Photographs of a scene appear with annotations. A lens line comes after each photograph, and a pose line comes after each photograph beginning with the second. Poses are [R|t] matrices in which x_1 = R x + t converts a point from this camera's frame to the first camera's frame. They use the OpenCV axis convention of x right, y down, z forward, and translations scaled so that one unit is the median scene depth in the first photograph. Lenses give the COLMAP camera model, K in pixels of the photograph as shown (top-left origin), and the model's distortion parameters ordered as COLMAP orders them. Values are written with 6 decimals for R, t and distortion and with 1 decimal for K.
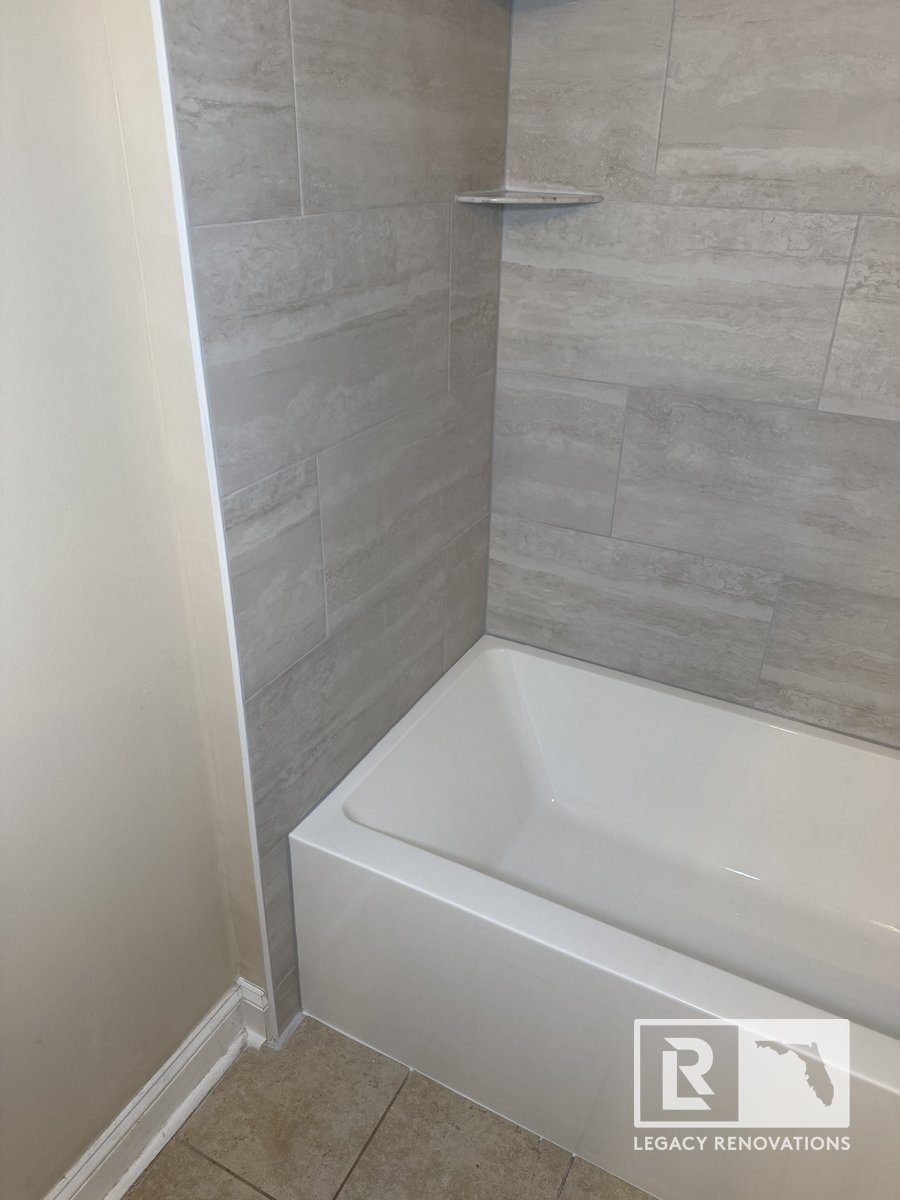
lens RADIAL K [[848.0, 0, 447.7], [0, 848.0, 601.7], [0, 0, 1]] dist [0.040915, -0.054326]
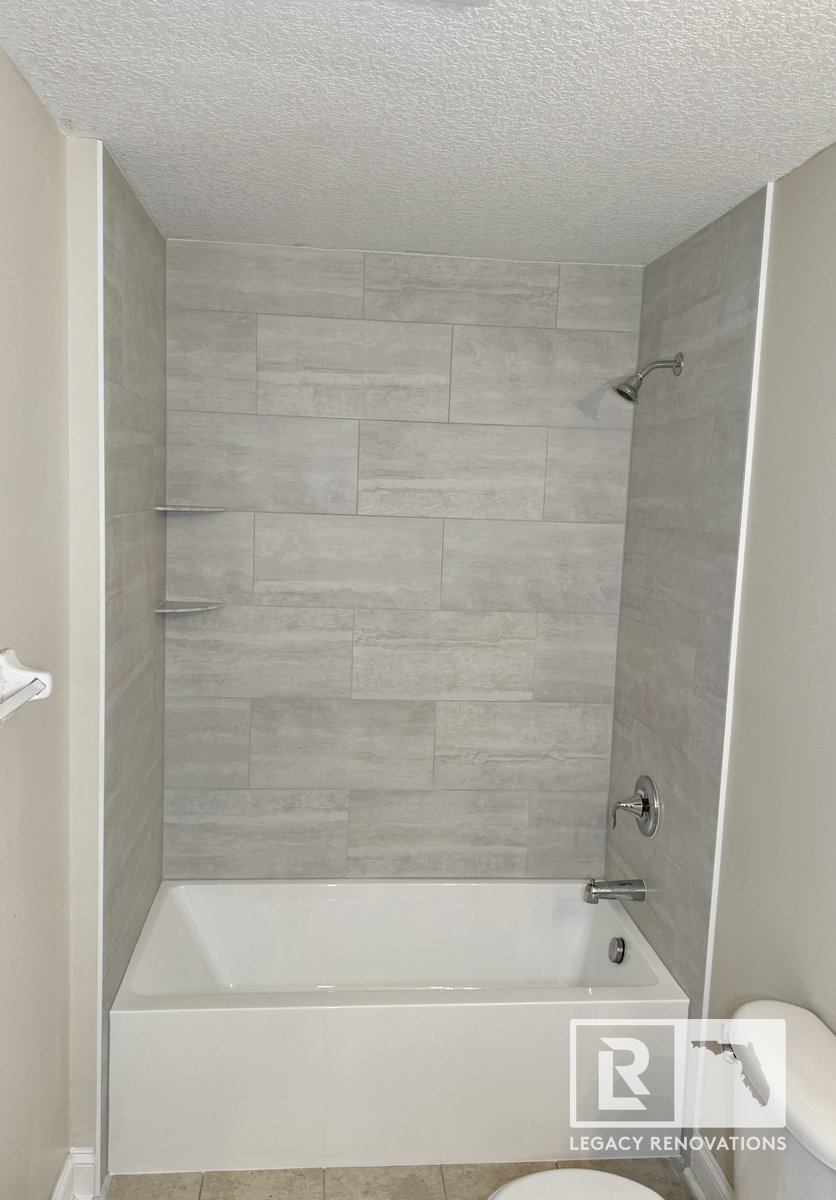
lens RADIAL K [[940.1, 0, 400.6], [0, 940.1, 582.9], [0, 0, 1]] dist [0.097660, -0.108374]
pose [[0.840251, -0.047274, 0.540132, -0.619402], [0.236067, 0.928711, -0.285951, 0.170512], [-0.488109, 0.367778, 0.791511, -0.854824]]
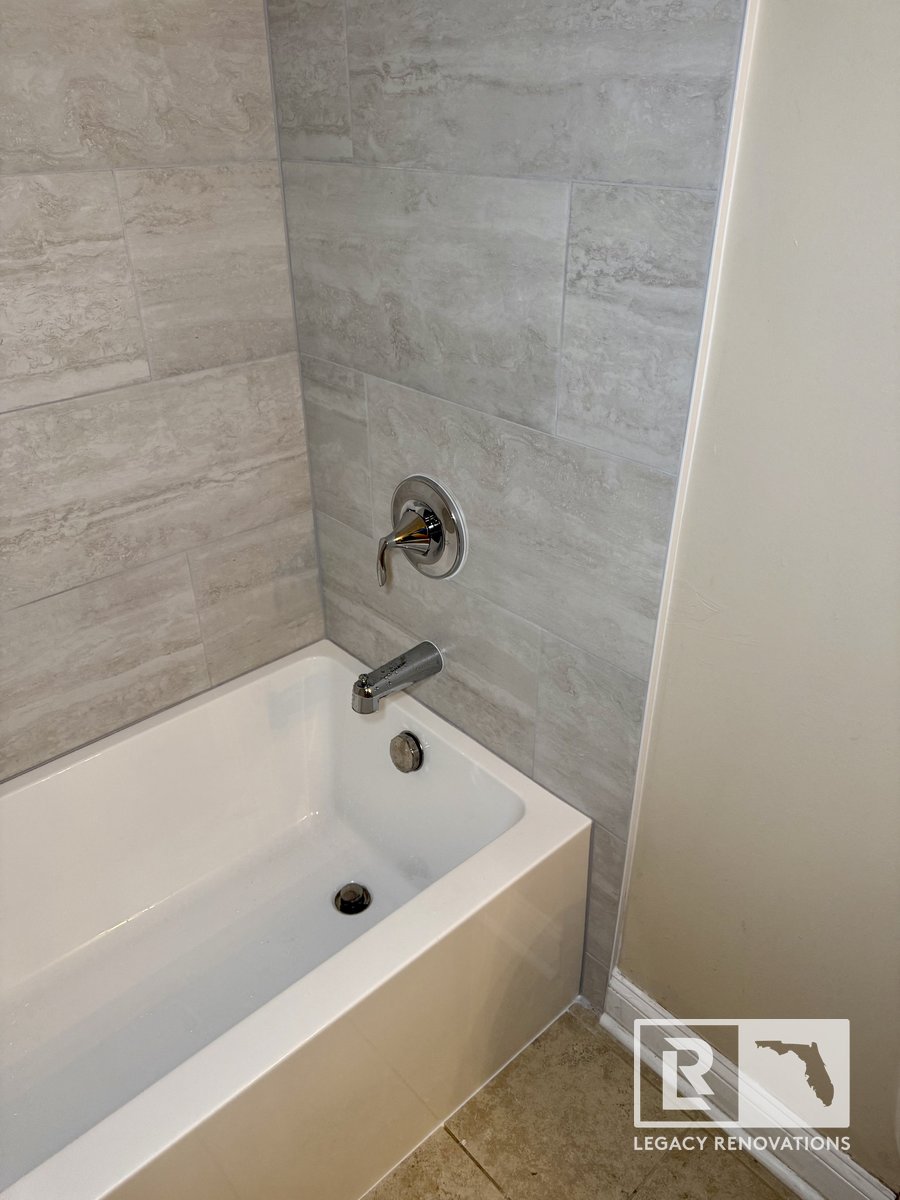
lens RADIAL K [[848.0, 0, 444.2], [0, 848.0, 604.8], [0, 0, 1]] dist [0.040915, -0.054326]
pose [[0.336038, -0.498817, 0.798912, 0.034501], [0.452570, 0.829412, 0.327500, -0.081795], [-0.825990, 0.251511, 0.504464, 0.142201]]
